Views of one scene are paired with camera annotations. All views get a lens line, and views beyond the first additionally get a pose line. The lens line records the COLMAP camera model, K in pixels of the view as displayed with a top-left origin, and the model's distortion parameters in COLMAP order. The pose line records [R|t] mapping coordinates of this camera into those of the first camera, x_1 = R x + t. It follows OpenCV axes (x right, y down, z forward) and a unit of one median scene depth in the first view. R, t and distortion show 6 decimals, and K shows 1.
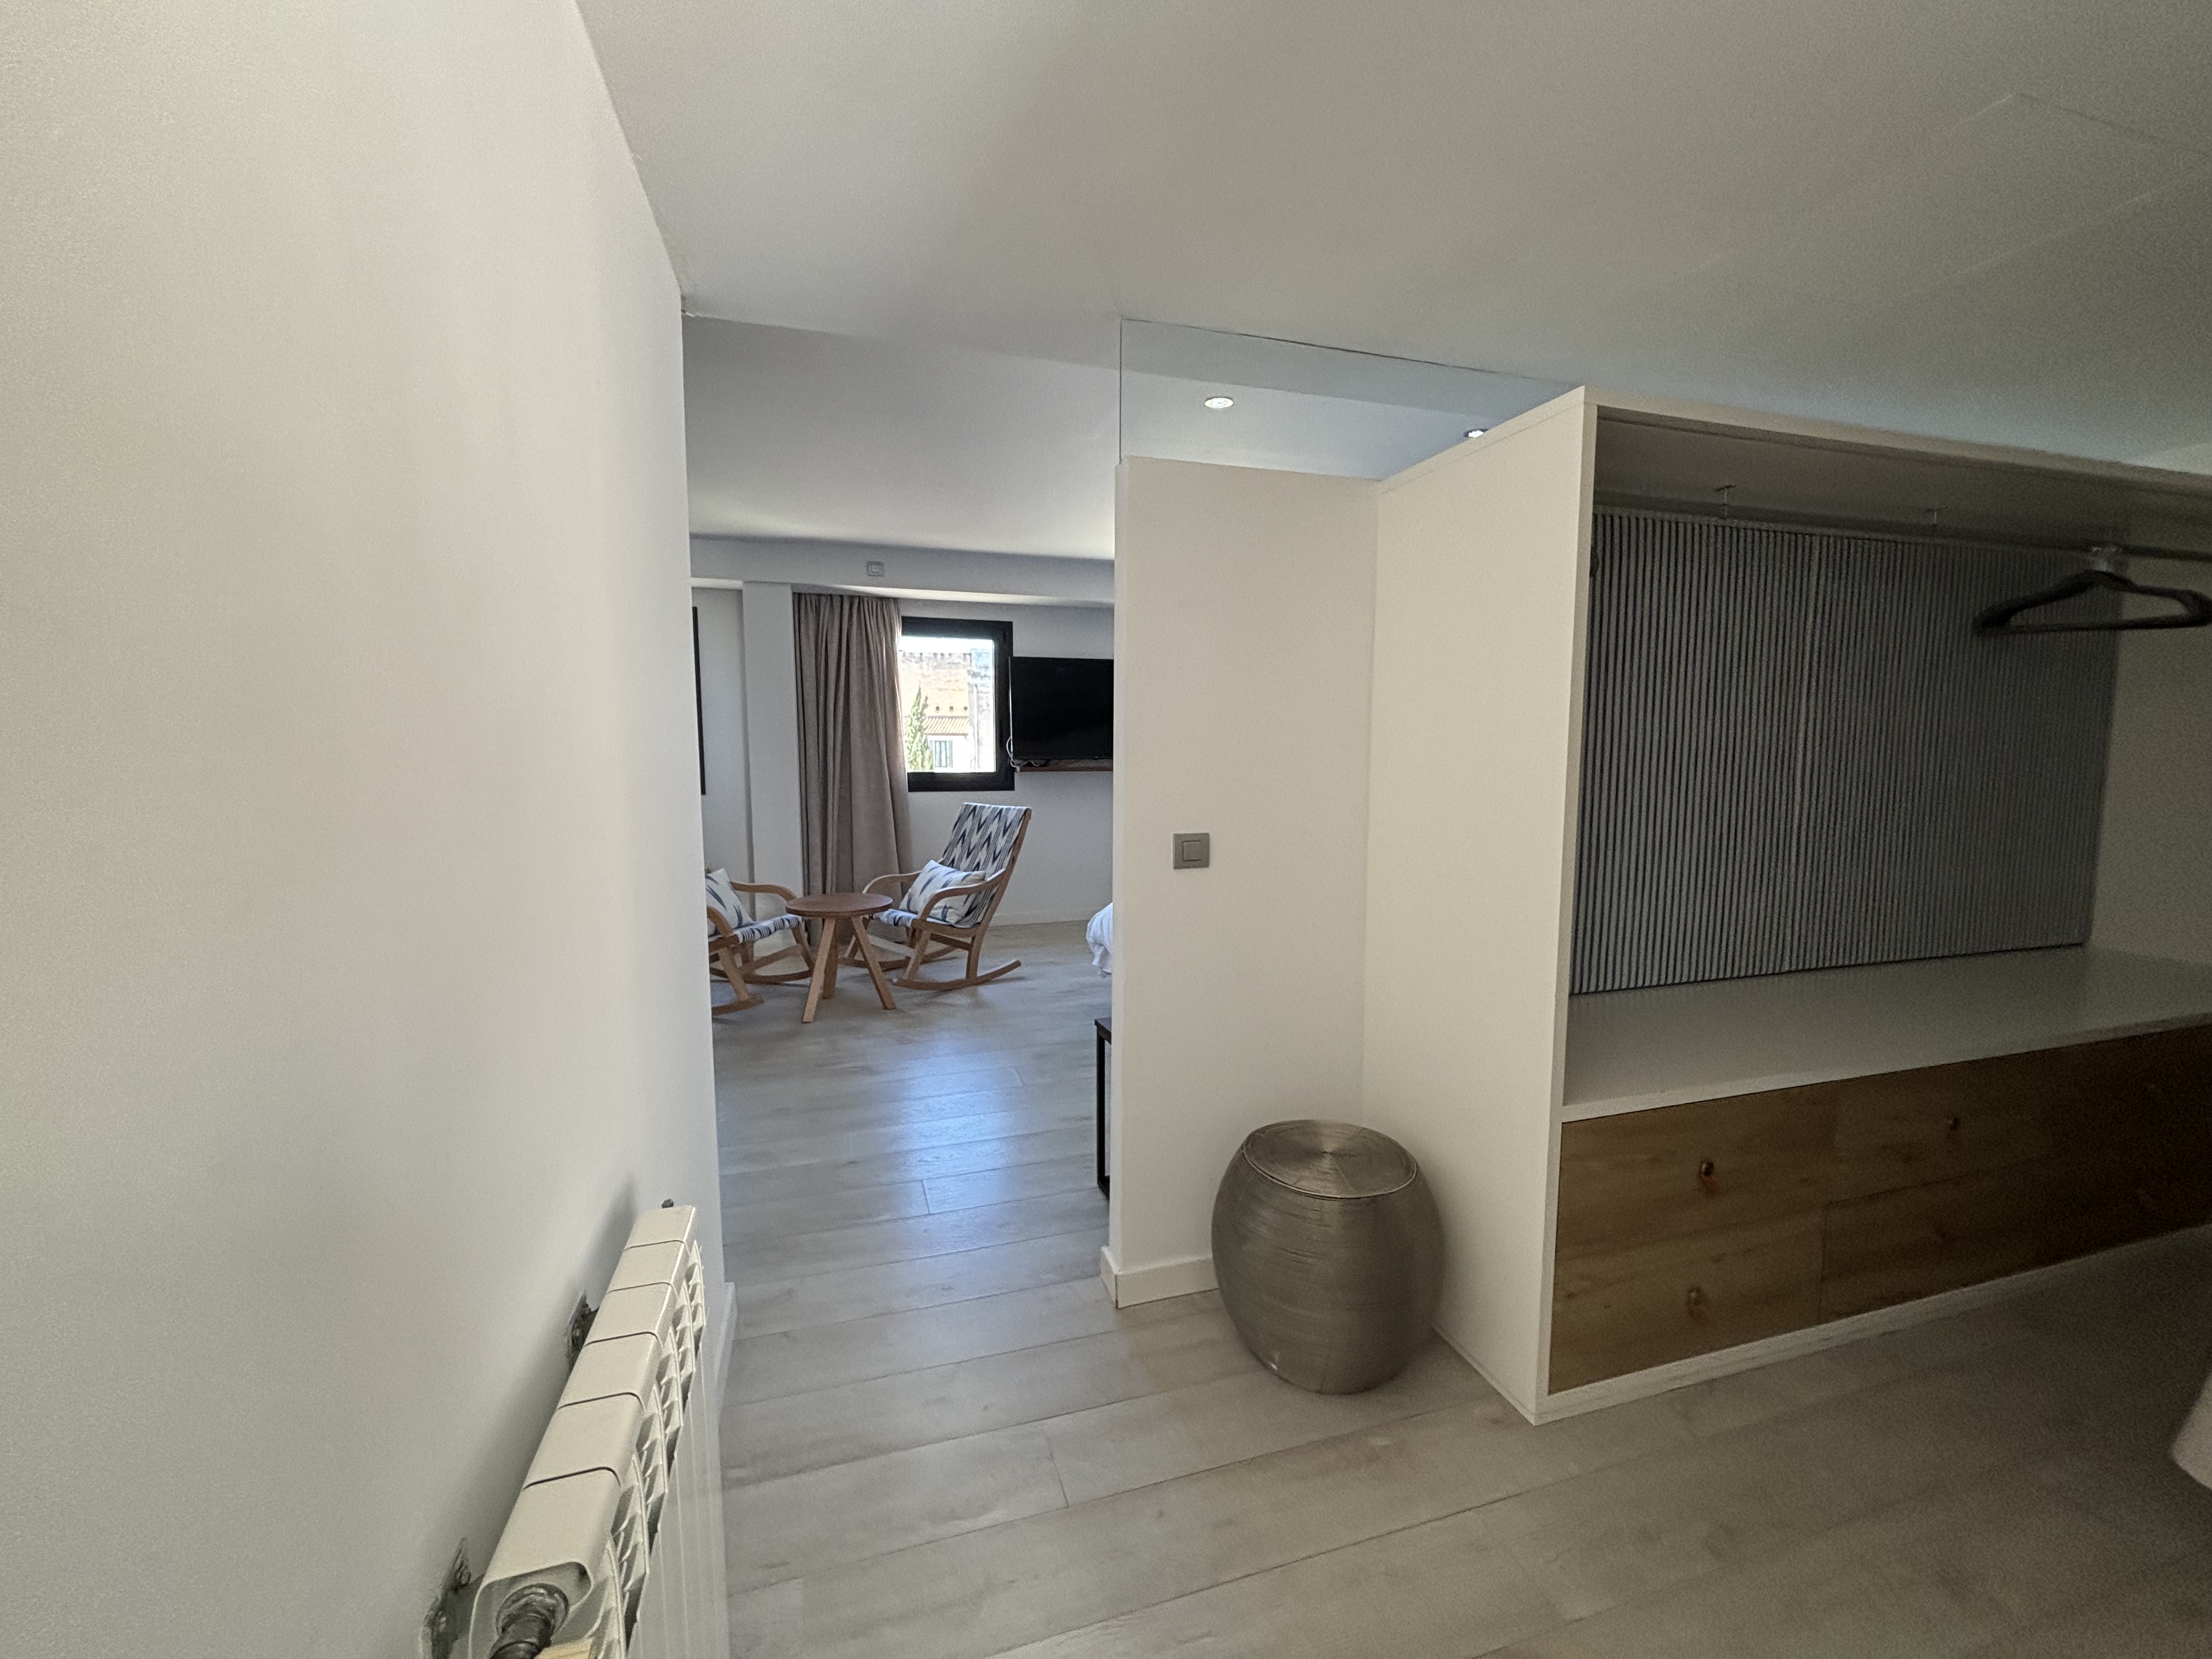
lens RADIAL K [[891.8, 0, 1106.0], [0, 891.8, 829.5], [0, 0, 1]] dist [-0.000182, -0.000003]
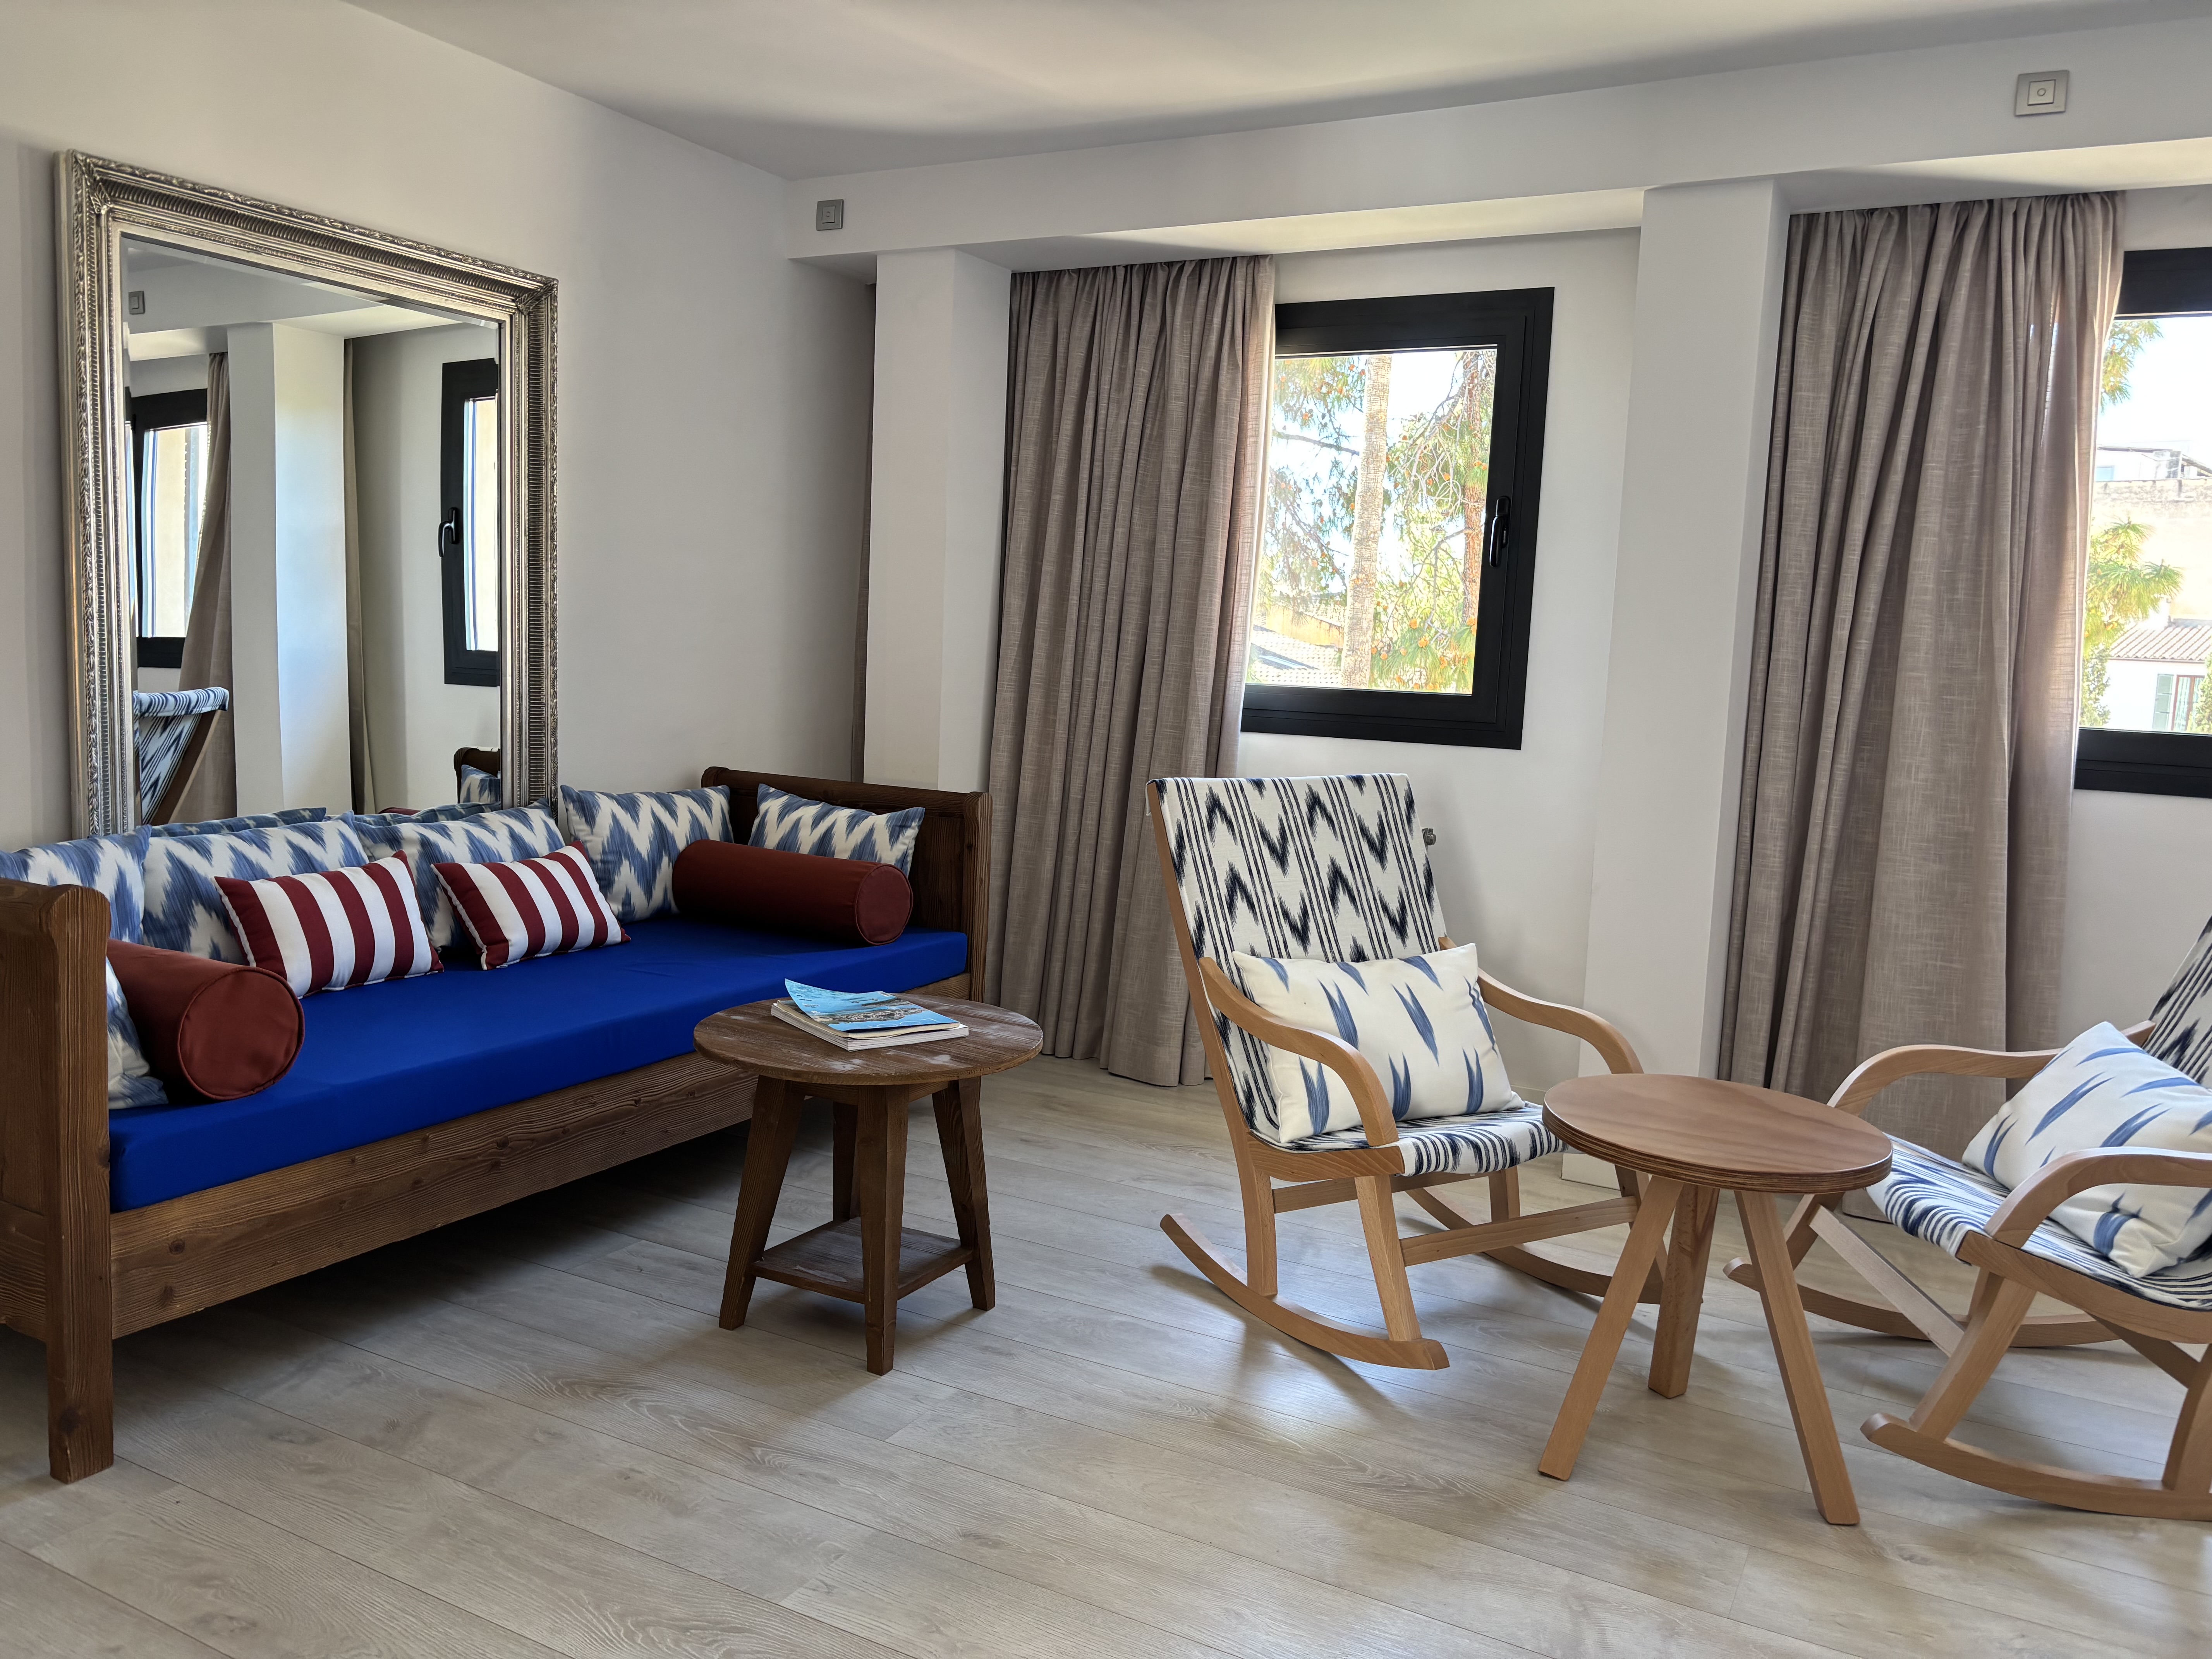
lens RADIAL K [[1662.5, 0, 1106.0], [0, 1662.5, 829.5], [0, 0, 1]] dist [0.001933, 0.002307]
pose [[0.697185, 0.108885, -0.708574, -0.041181], [-0.110924, 0.992879, 0.043432, -0.016769], [0.708257, 0.048318, 0.704299, 0.374247]]
